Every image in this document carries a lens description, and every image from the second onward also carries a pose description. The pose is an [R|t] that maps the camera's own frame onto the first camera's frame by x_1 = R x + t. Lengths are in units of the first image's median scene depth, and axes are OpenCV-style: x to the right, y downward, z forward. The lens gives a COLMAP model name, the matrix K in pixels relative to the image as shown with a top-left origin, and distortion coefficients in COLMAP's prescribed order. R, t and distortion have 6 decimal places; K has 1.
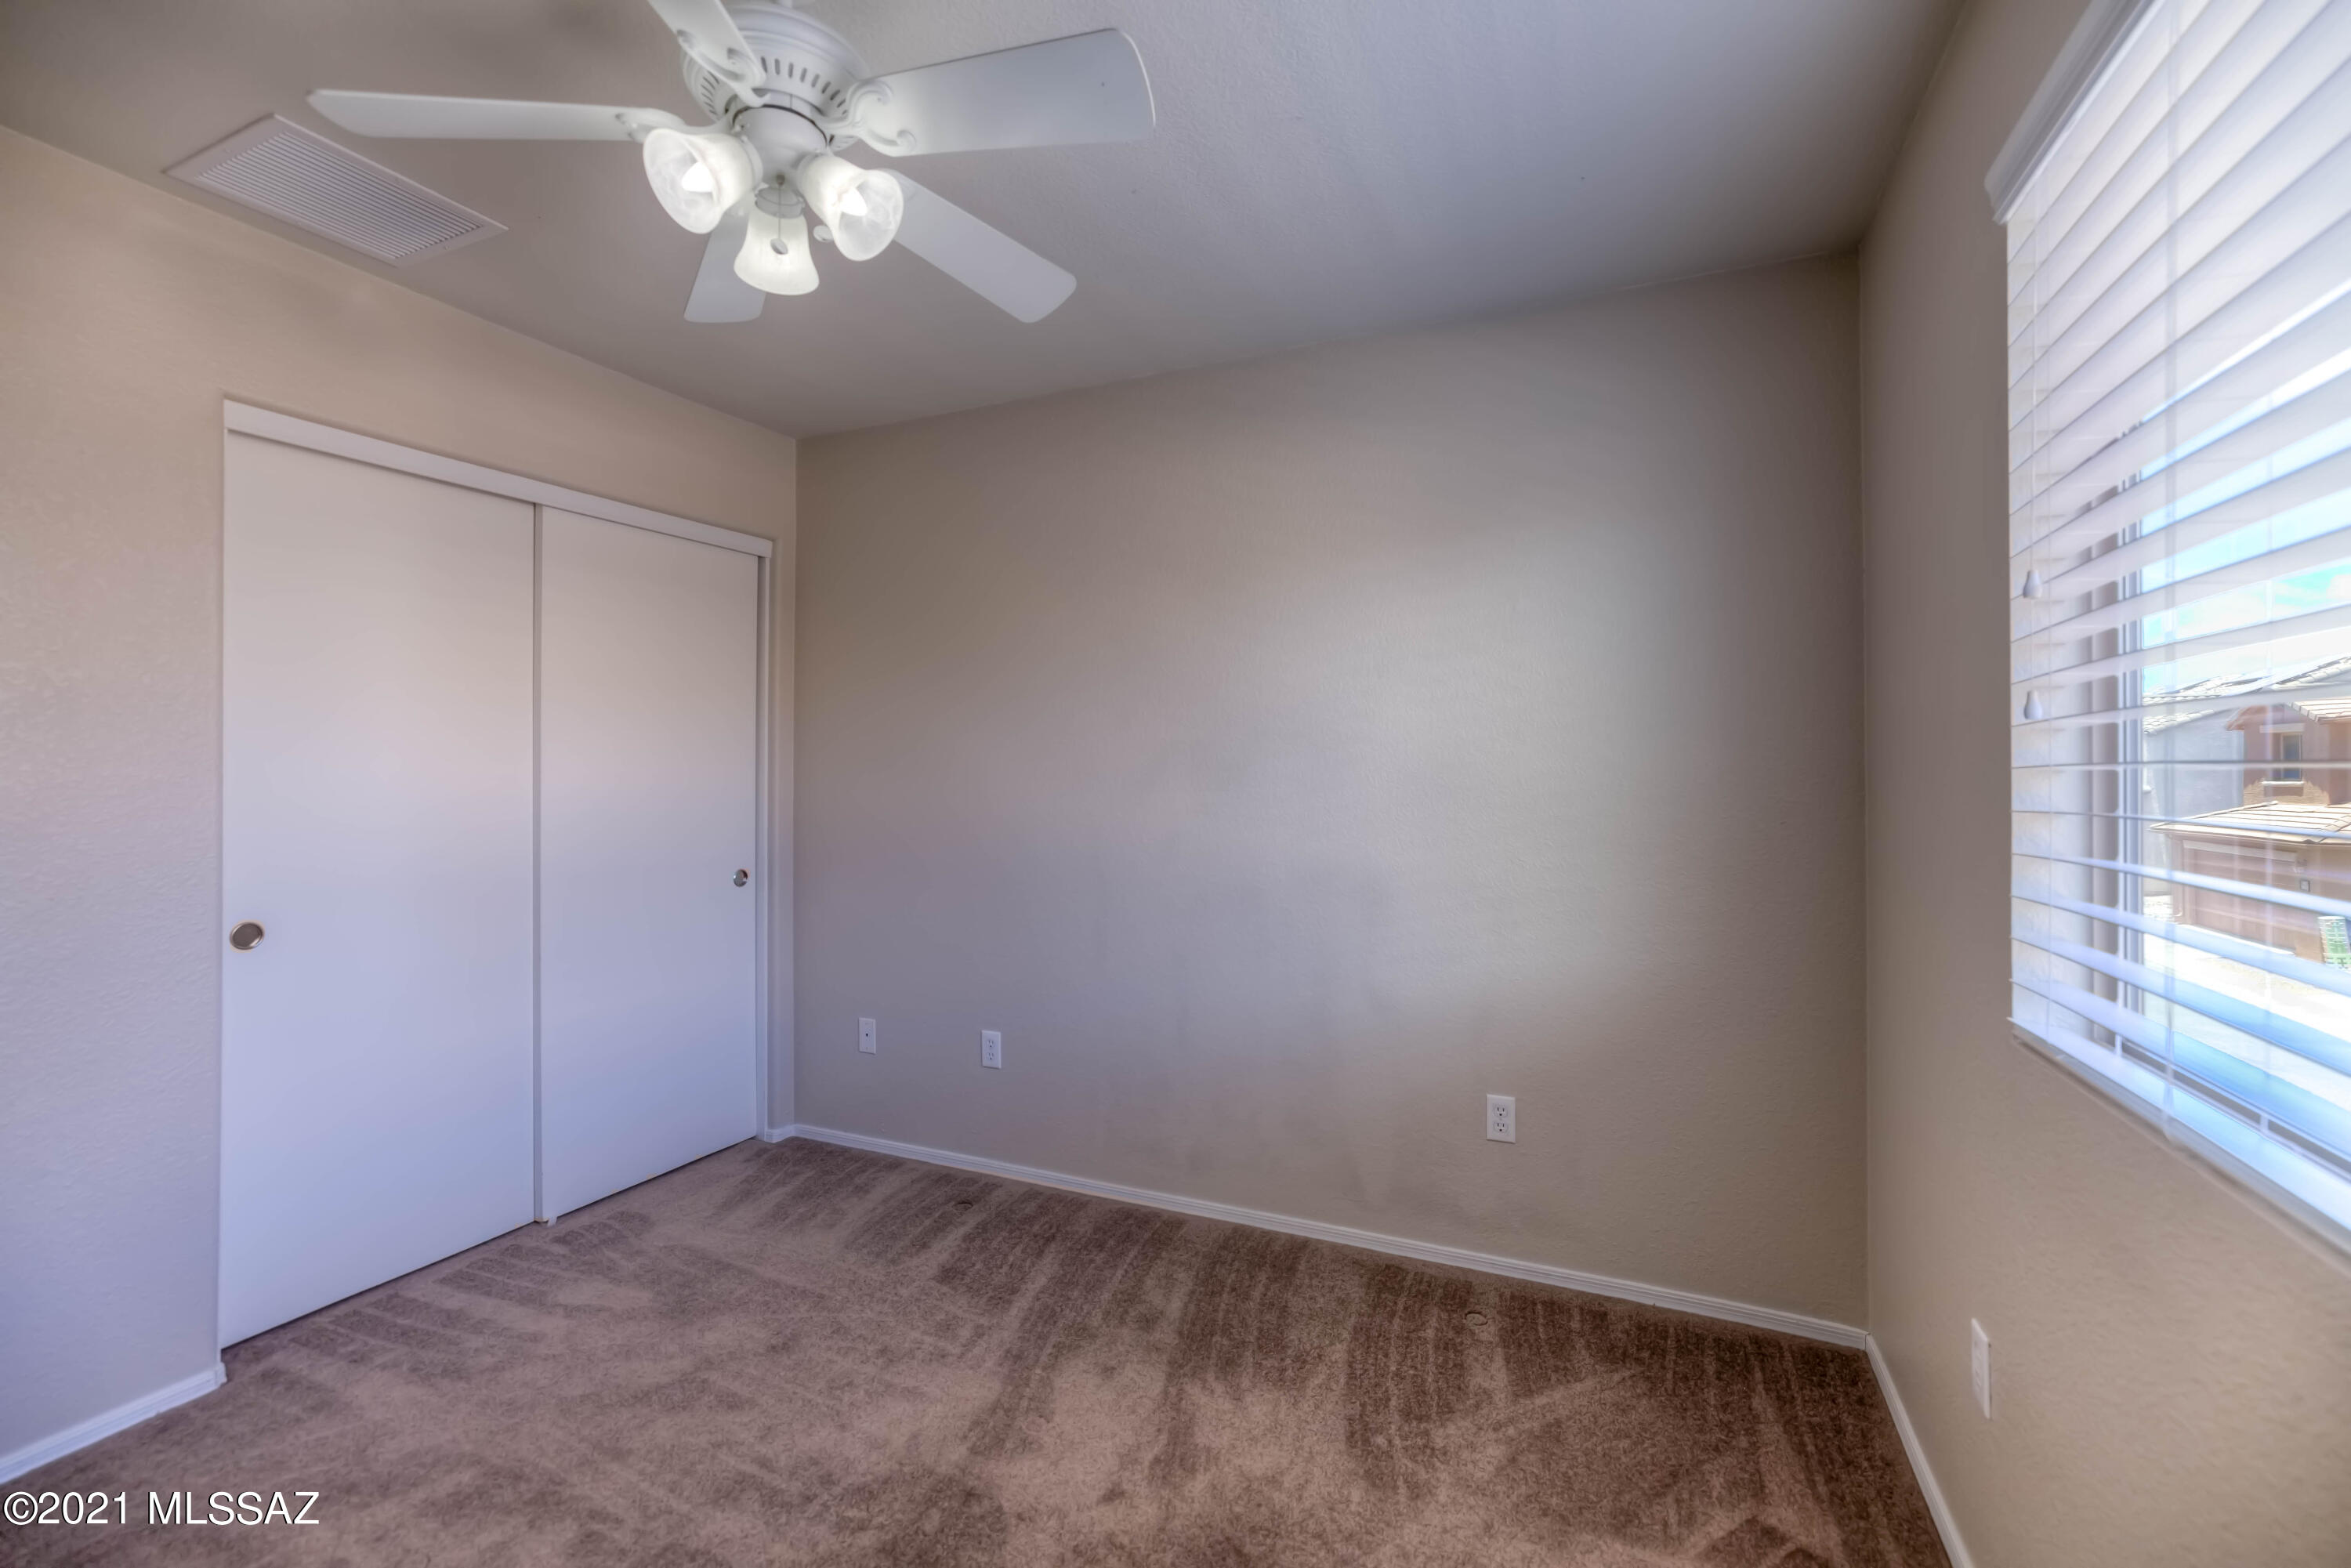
lens RADIAL K [[1005.5, 0, 1178.6], [0, 1005.5, 763.4], [0, 0, 1]] dist [-0.021478, 0.012040]
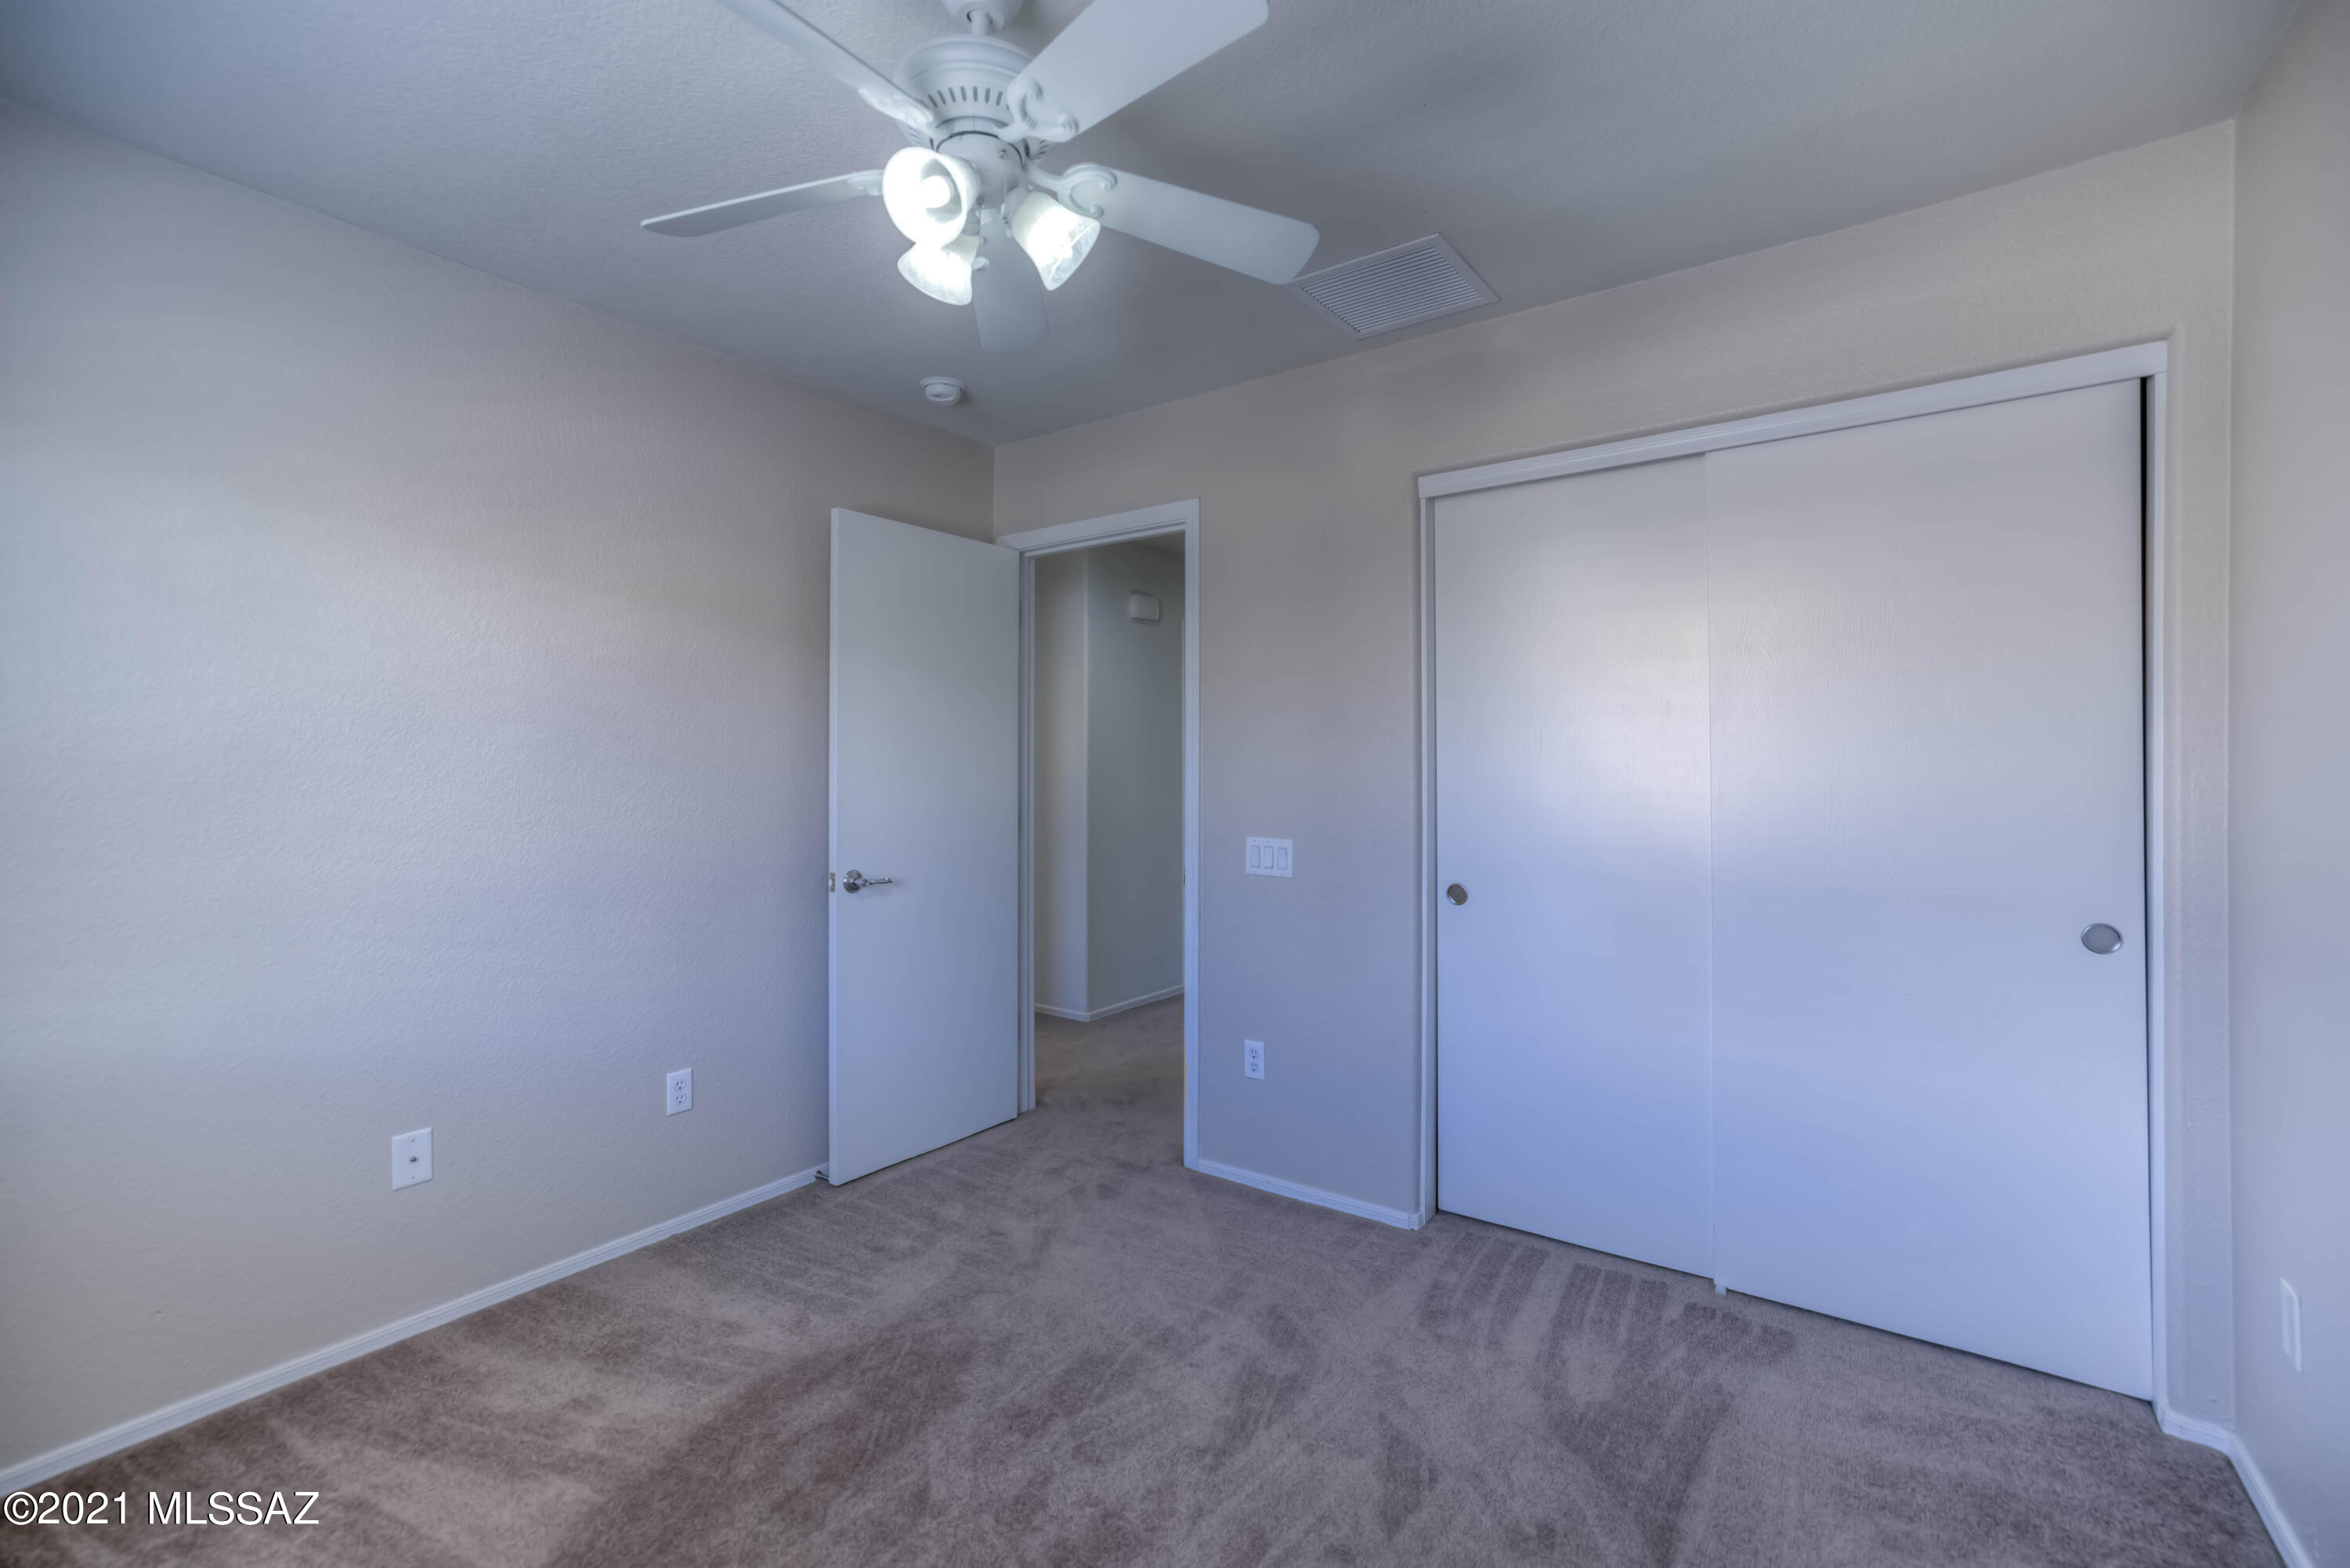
lens RADIAL K [[1031.4, 0, 1180.9], [0, 1031.4, 758.1], [0, 0, 1]] dist [-0.020748, 0.015290]
pose [[-0.198527, -0.003930, -0.980087, 0.365652], [0.017920, 0.999810, -0.007639, 0.004573], [0.979932, -0.019079, -0.198419, 0.829454]]
